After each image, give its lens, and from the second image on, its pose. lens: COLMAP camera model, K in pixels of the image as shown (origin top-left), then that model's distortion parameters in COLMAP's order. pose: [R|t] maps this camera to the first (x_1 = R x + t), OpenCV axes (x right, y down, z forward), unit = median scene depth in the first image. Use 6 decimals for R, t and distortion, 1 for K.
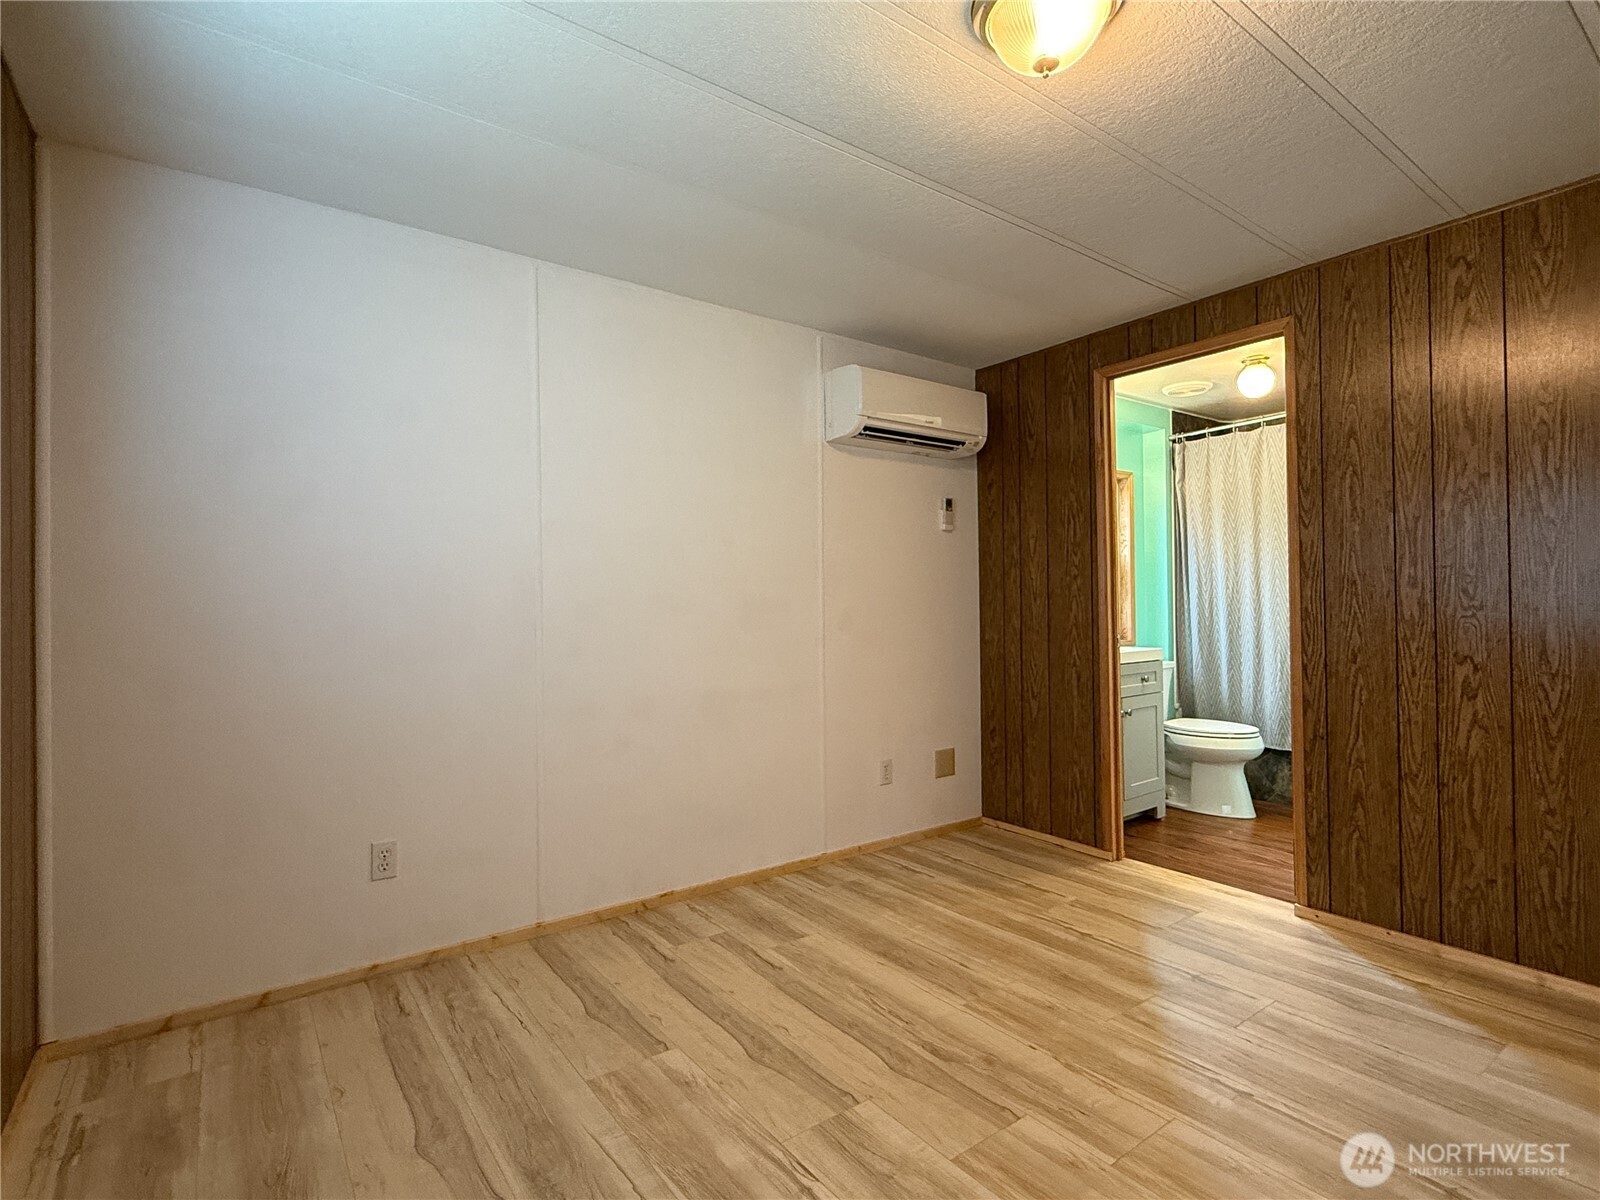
lens RADIAL K [[800.4, 0, 795.7], [0, 800.4, 599.6], [0, 0, 1]] dist [-0.001188, 0.000207]
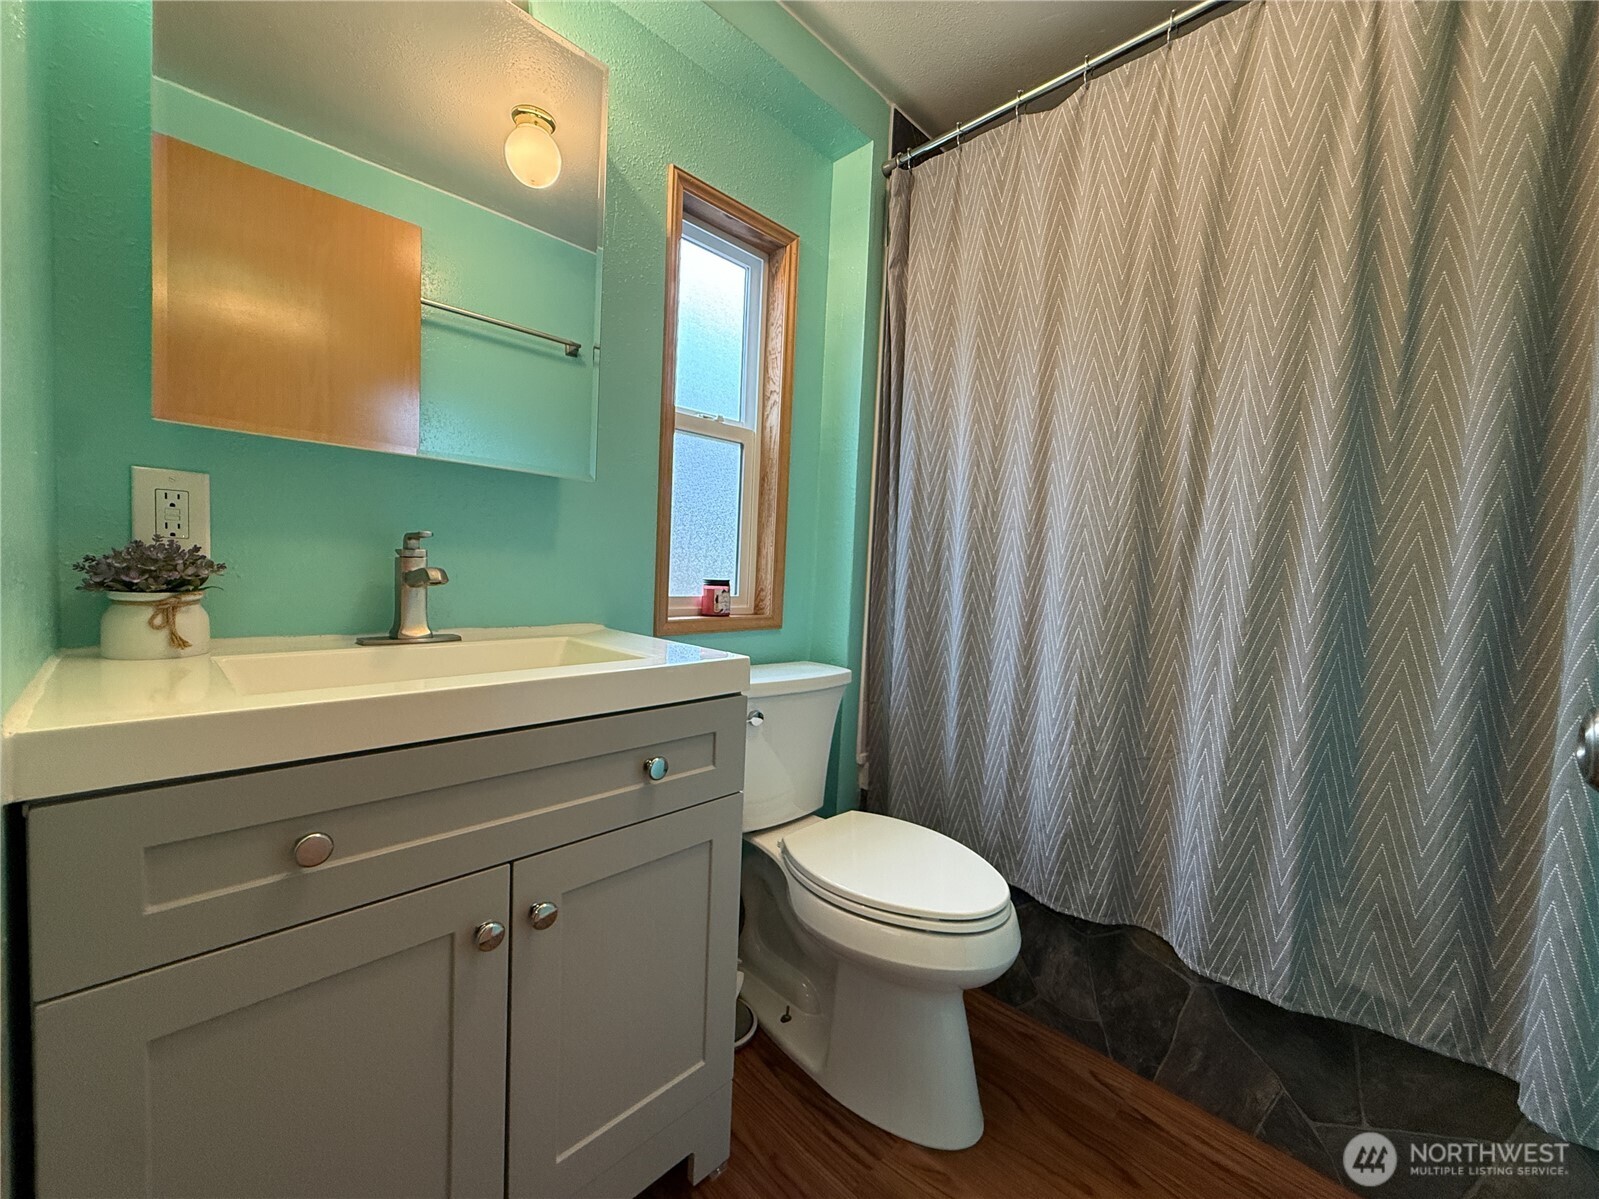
lens RADIAL K [[645.8, 0, 799.5], [0, 645.8, 599.5], [0, 0, 1]] dist [0.001610, 0.000098]
pose [[0.982595, 0.046496, 0.179846, 0.397521], [-0.058383, 0.996406, 0.061374, 0.019713], [-0.176346, -0.070806, 0.981778, 0.690072]]
